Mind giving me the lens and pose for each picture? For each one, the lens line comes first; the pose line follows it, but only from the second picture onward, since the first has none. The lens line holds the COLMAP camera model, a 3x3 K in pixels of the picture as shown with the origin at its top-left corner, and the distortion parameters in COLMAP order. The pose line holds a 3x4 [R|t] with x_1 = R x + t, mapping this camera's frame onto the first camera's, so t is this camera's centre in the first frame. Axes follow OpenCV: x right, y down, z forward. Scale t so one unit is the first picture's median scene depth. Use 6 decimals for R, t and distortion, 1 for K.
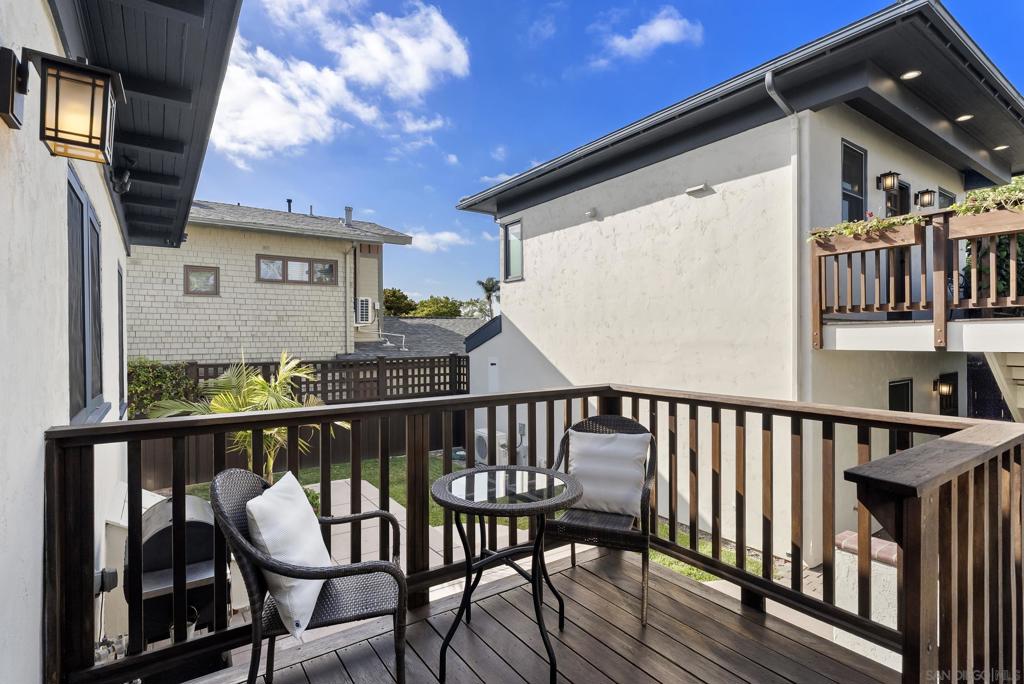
lens RADIAL K [[510.4, 0, 512.0], [0, 510.4, 342.0], [0, 0, 1]] dist [-0.000269, 0.000689]
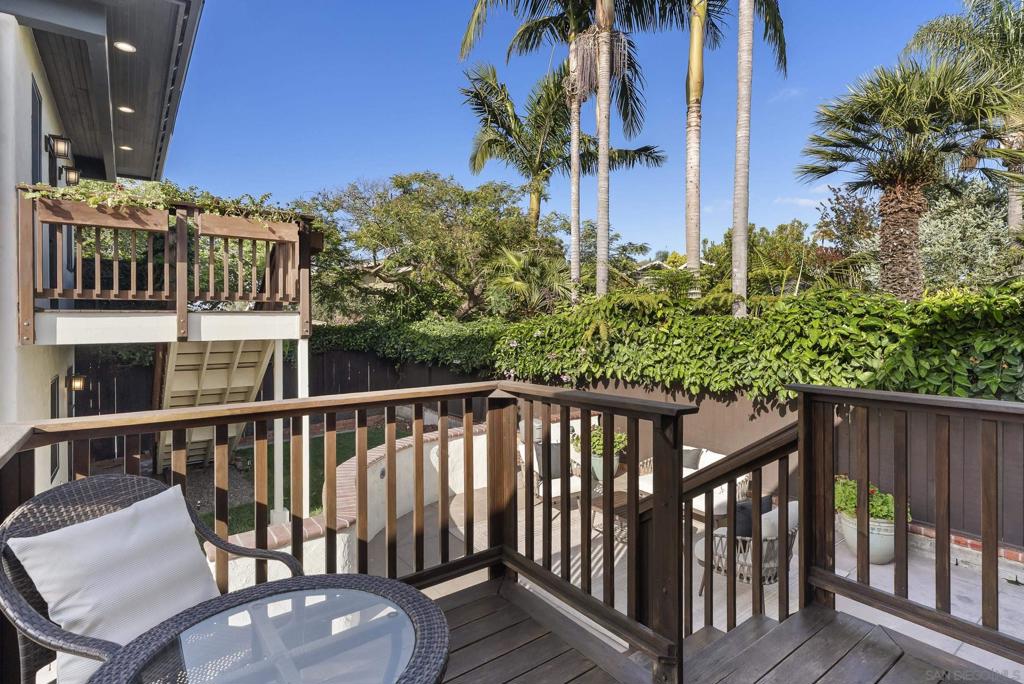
lens RADIAL K [[528.4, 0, 513.9], [0, 528.4, 326.2], [0, 0, 1]] dist [-0.001028, -0.000020]
pose [[-0.026549, 0.002508, 0.999644, -0.224183], [0.014603, 0.999891, -0.002120, -0.000566], [-0.999541, 0.014542, -0.026583, 0.363769]]
